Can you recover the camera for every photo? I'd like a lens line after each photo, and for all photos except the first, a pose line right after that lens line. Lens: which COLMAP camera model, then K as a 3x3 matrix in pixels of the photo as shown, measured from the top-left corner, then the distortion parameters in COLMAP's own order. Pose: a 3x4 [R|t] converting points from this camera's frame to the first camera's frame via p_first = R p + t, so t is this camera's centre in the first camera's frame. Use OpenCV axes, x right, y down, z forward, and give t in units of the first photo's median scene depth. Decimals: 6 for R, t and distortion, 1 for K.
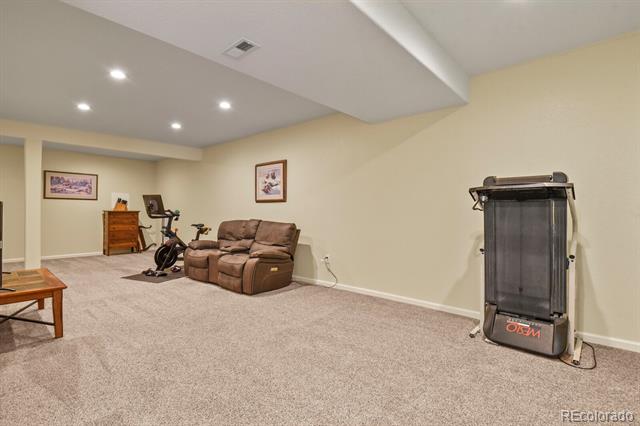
lens RADIAL K [[304.1, 0, 320.2], [0, 304.1, 210.6], [0, 0, 1]] dist [-0.039984, -0.000089]
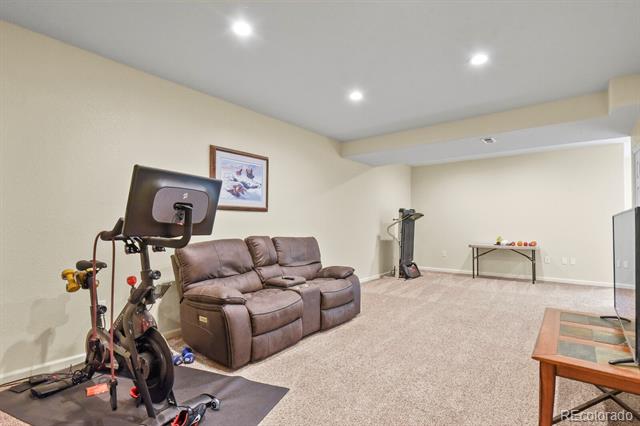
lens RADIAL K [[309.7, 0, 321.1], [0, 309.7, 210.9], [0, 0, 1]] dist [0.004380, 0.000137]
pose [[-0.047958, 0.032273, 0.998328, -1.775000], [-0.001707, 0.999474, -0.032392, -0.009537], [-0.998848, -0.003257, -0.047877, 1.752475]]
